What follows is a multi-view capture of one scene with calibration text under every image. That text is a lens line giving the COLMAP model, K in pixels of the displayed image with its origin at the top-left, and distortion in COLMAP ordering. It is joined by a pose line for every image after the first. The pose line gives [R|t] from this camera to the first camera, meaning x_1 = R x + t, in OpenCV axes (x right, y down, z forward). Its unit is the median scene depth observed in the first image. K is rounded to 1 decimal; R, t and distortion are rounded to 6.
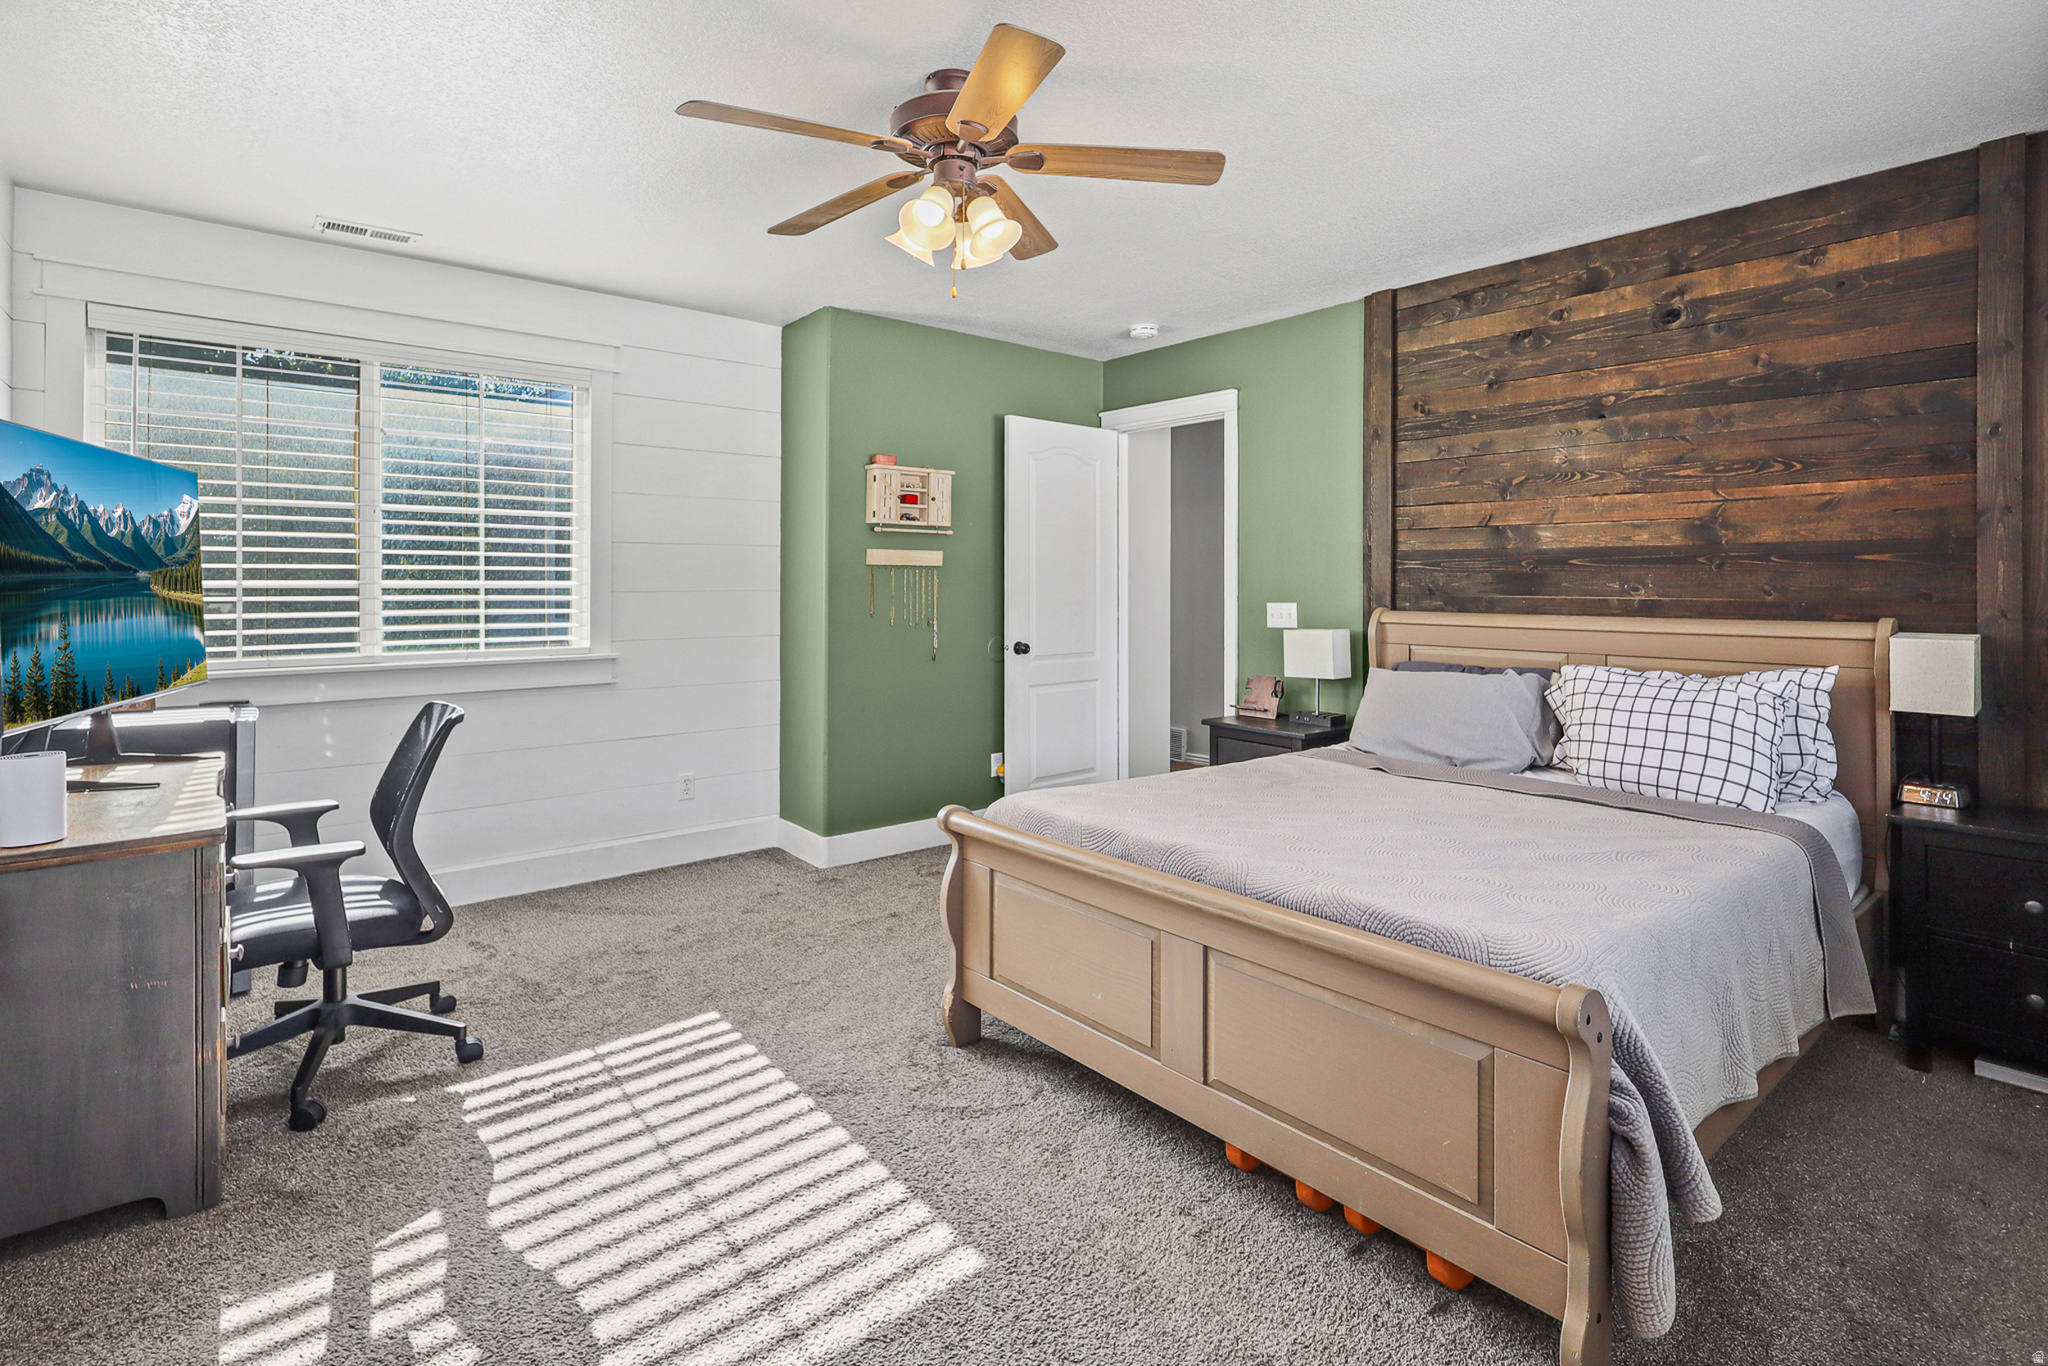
lens RADIAL K [[979.4, 0, 1034.4], [0, 979.4, 588.2], [0, 0, 1]] dist [-0.002941, -0.000271]
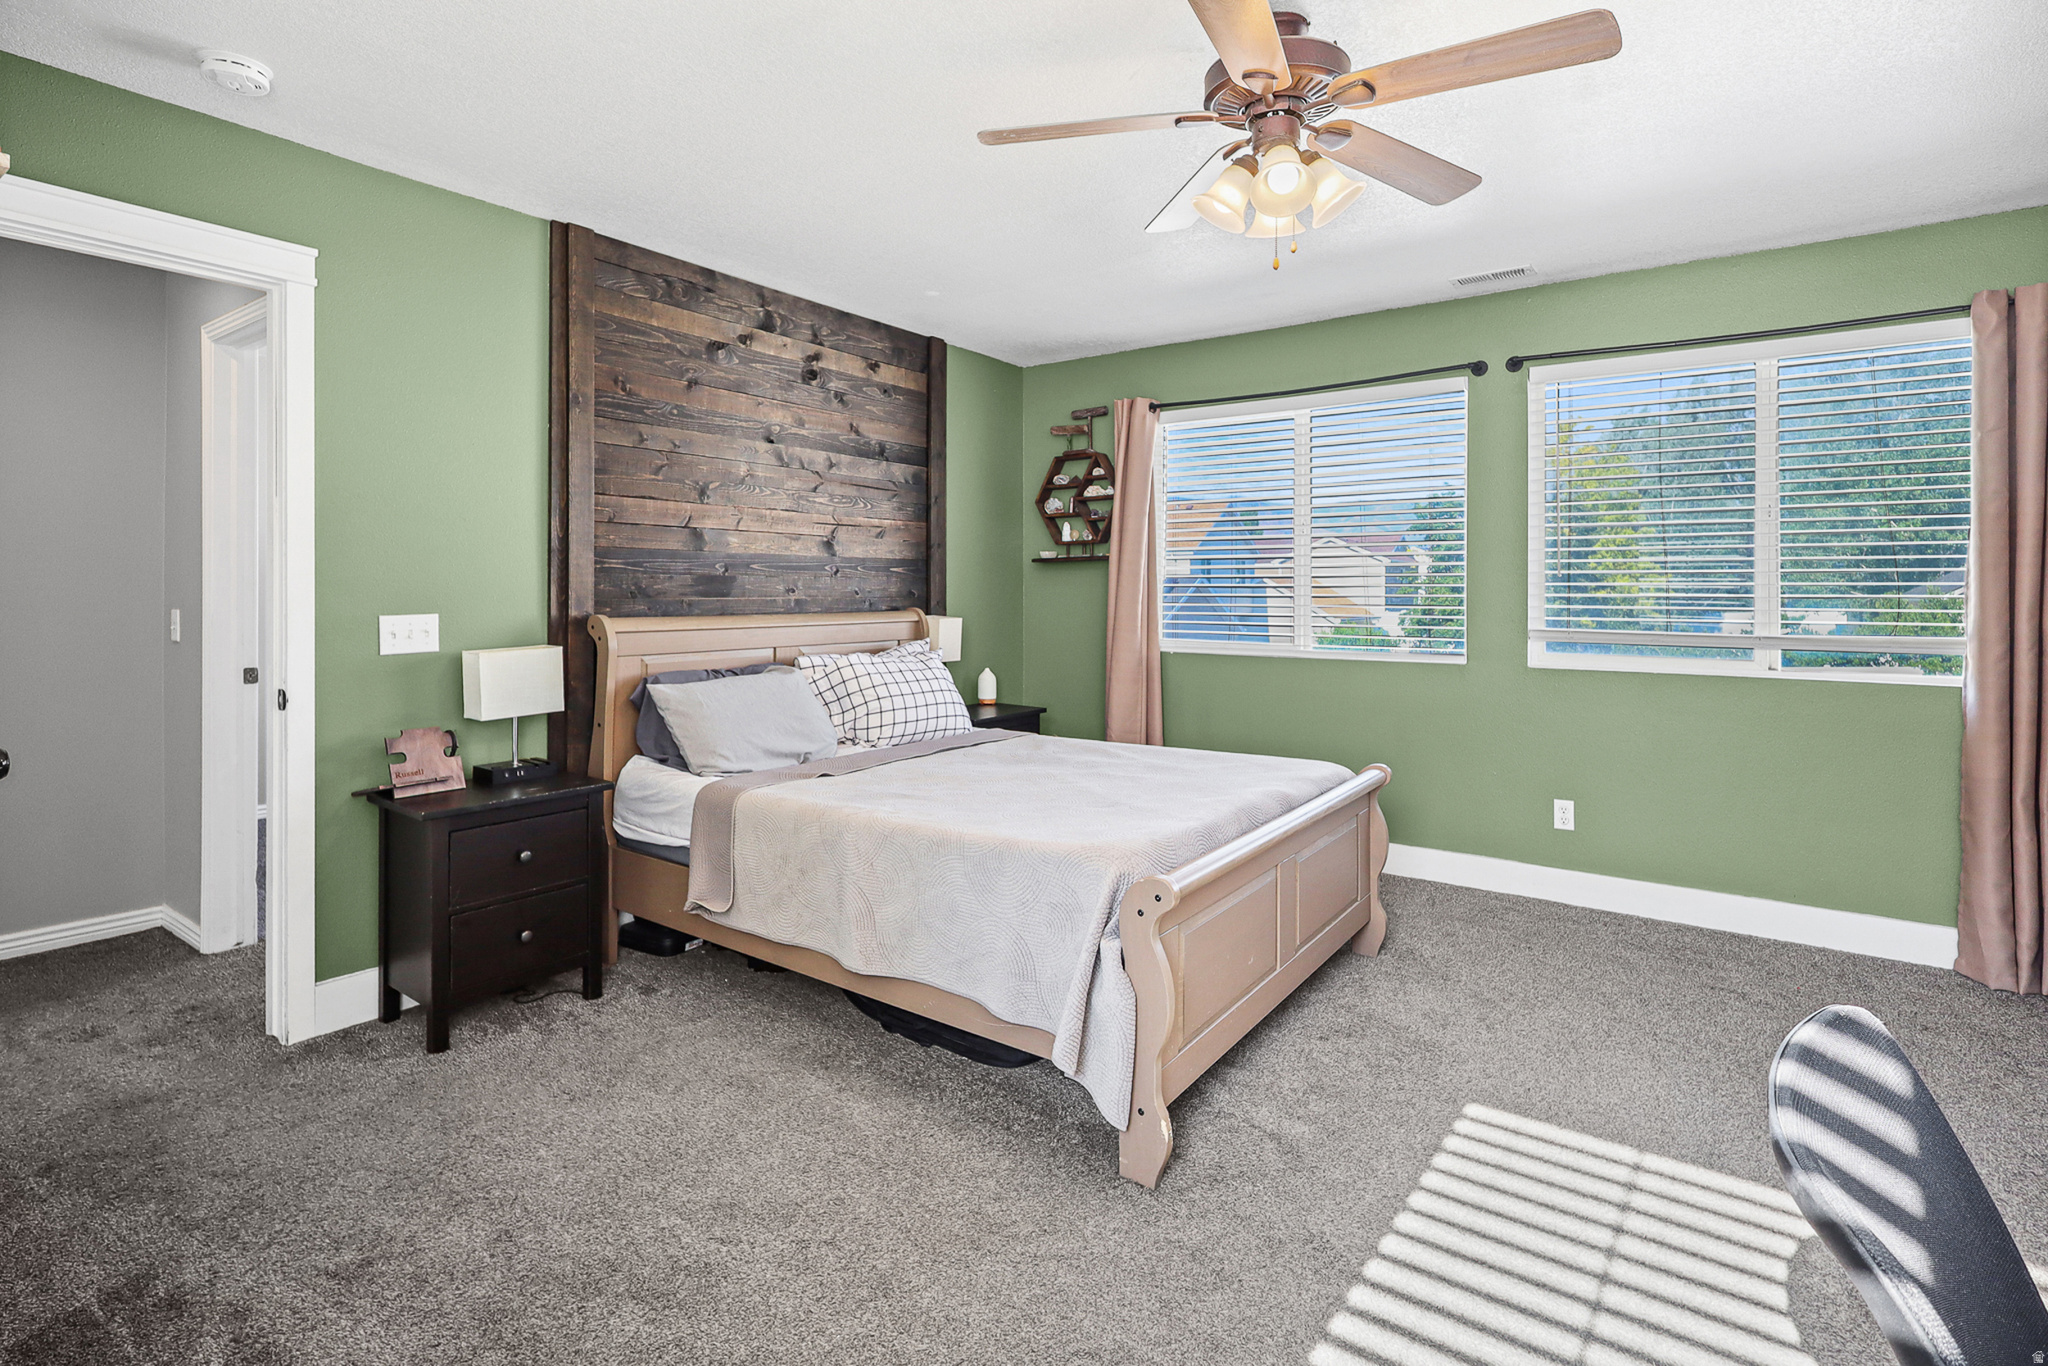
lens RADIAL K [[979.4, 0, 1034.4], [0, 979.4, 588.2], [0, 0, 1]] dist [-0.002941, -0.000271]
pose [[-0.239080, -0.006162, 0.970980, -0.618541], [-0.001199, 0.999981, 0.006051, -0.009745], [-0.970999, 0.000282, -0.239083, 0.975574]]
